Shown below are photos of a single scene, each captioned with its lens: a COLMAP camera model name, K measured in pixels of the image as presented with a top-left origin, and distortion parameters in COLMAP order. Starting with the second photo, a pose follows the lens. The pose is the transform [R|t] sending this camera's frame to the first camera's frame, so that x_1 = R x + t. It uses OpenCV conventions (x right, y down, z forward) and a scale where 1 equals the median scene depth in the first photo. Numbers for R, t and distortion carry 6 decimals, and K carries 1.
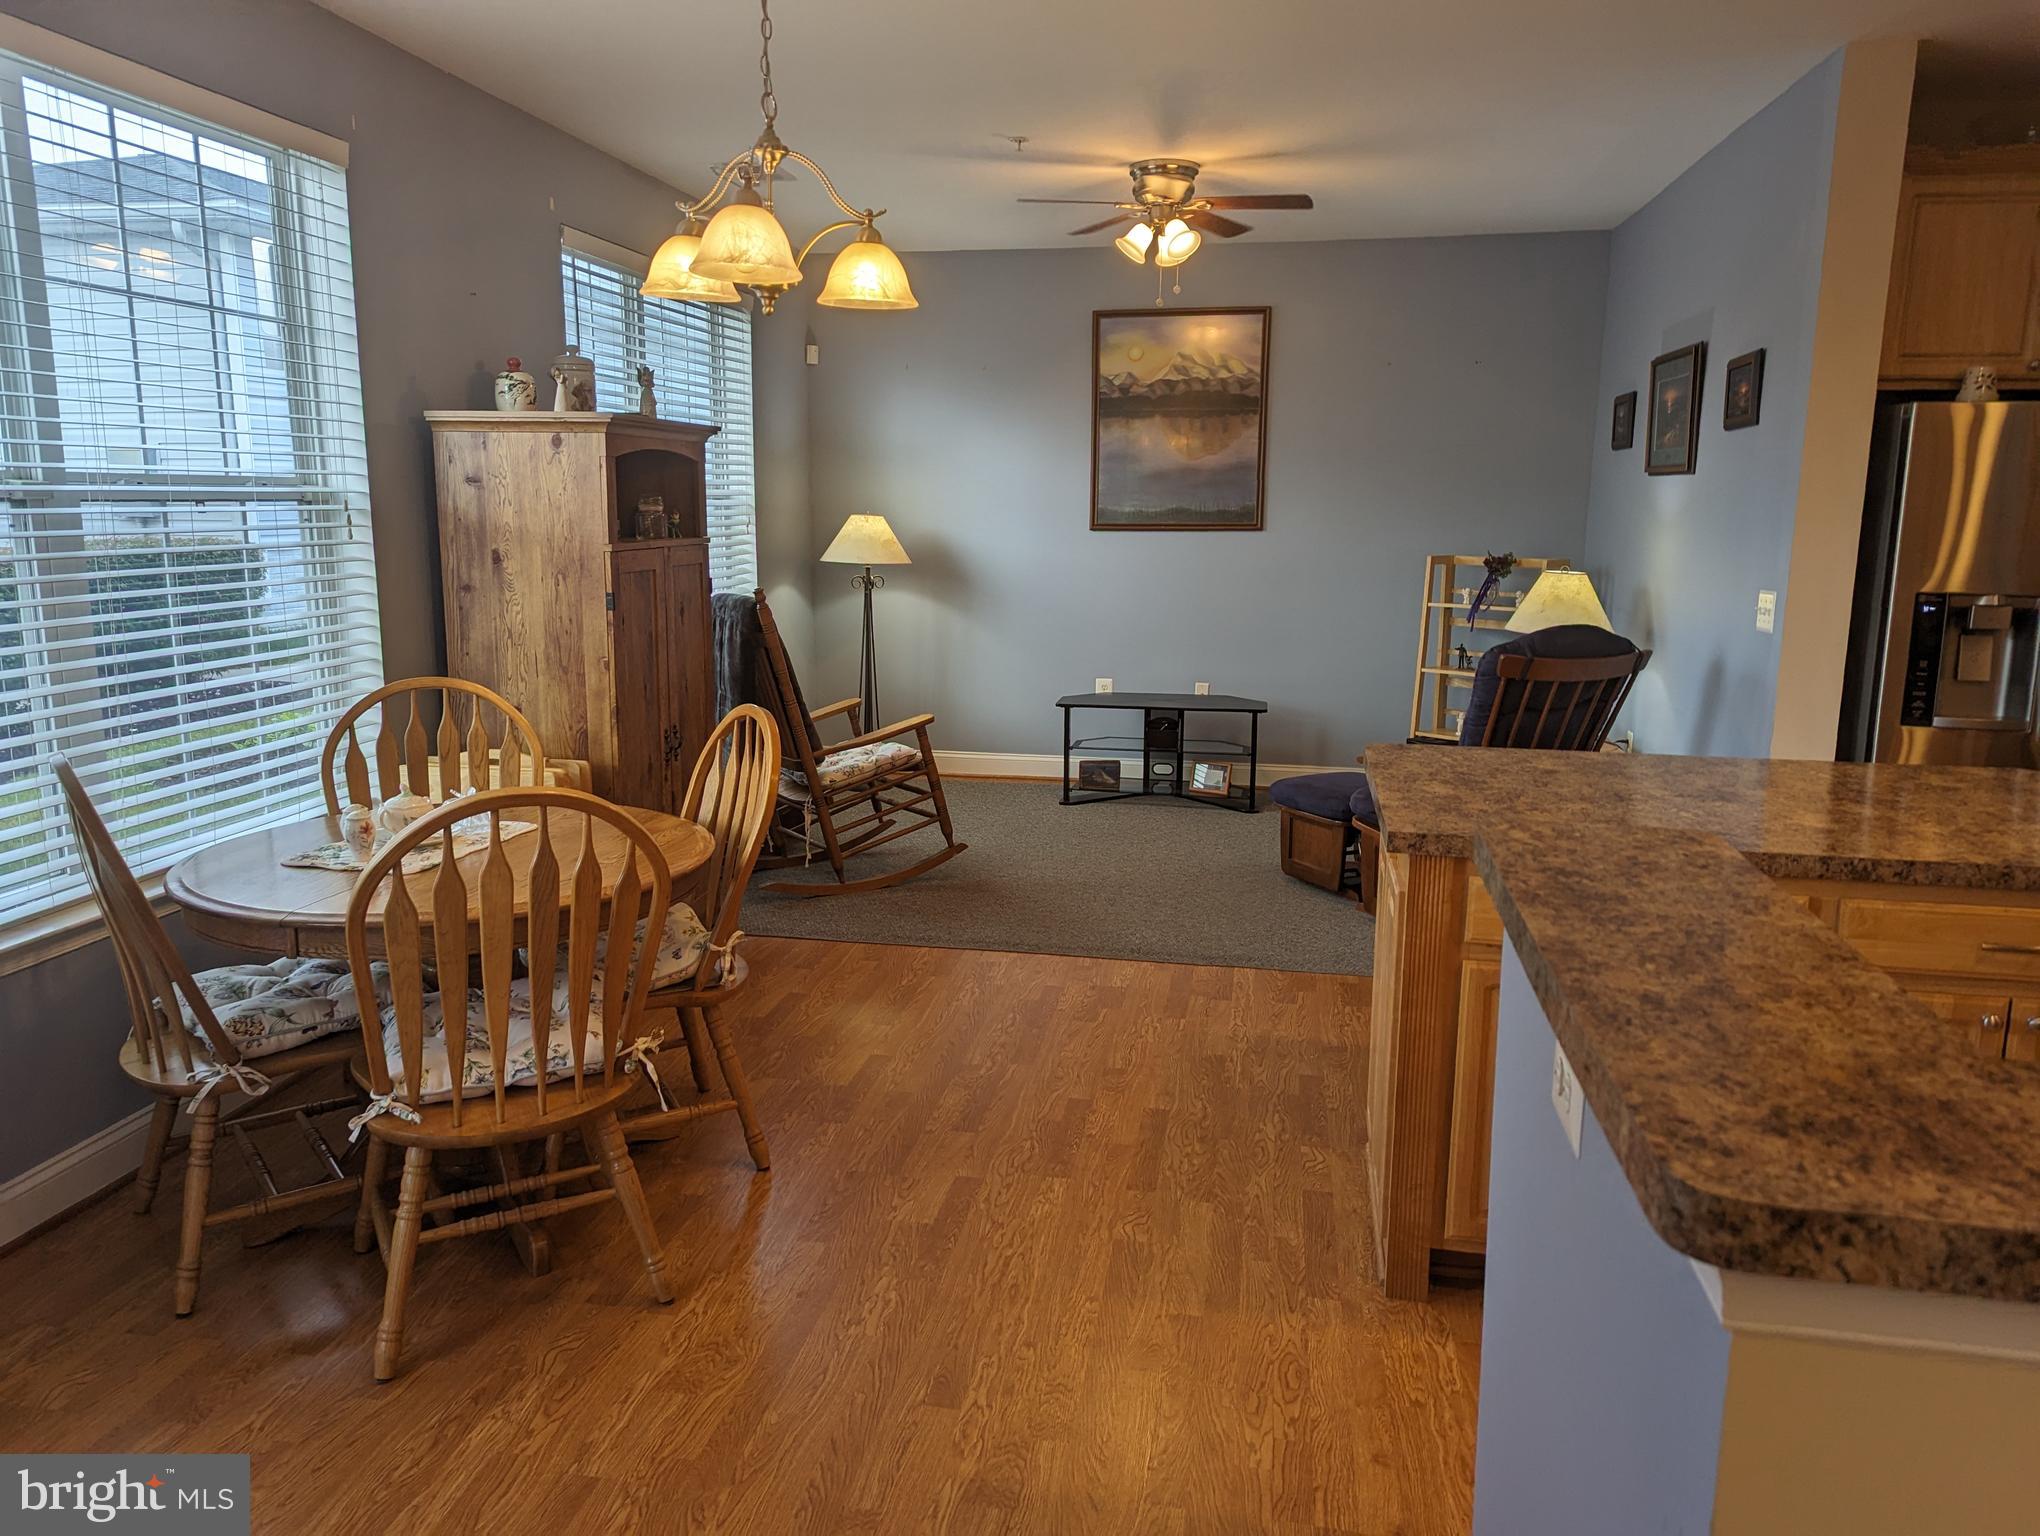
lens RADIAL K [[1404.9, 0, 1020.0], [0, 1404.9, 768.0], [0, 0, 1]] dist [0.080222, -0.068331]
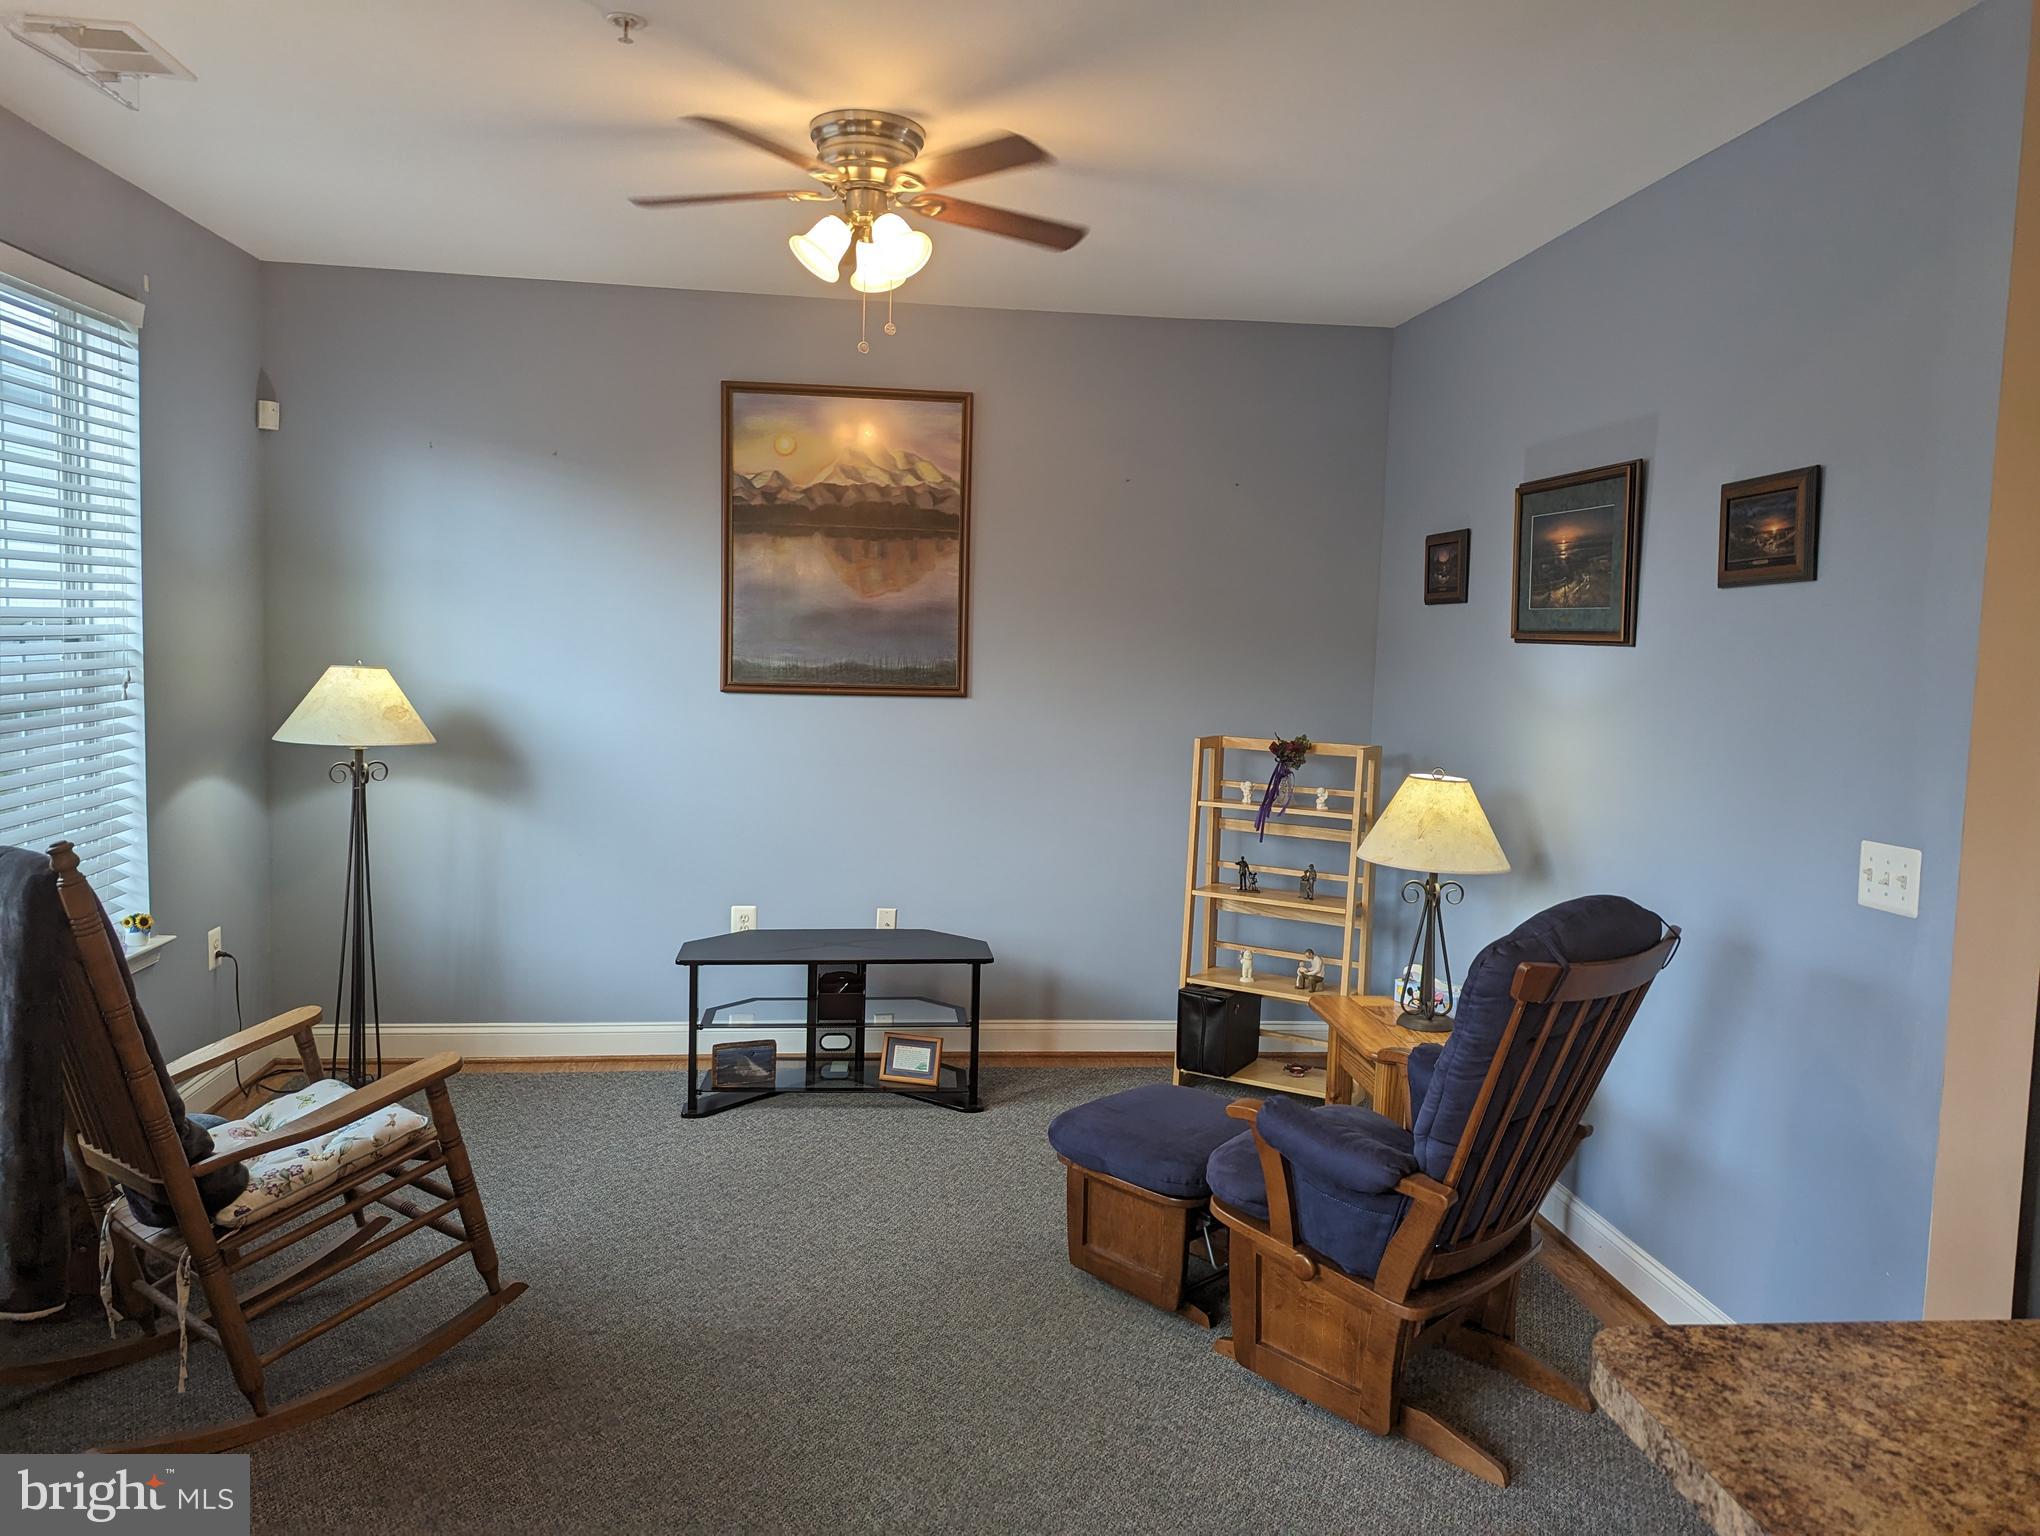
lens RADIAL K [[1429.0, 0, 1020.0], [0, 1429.0, 768.0], [0, 0, 1]] dist [0.072610, -0.070537]
pose [[0.958174, -0.005444, 0.286135, -0.010940], [0.031263, 0.995827, -0.085743, -0.070546], [-0.284474, 0.091102, 0.954345, 0.307314]]
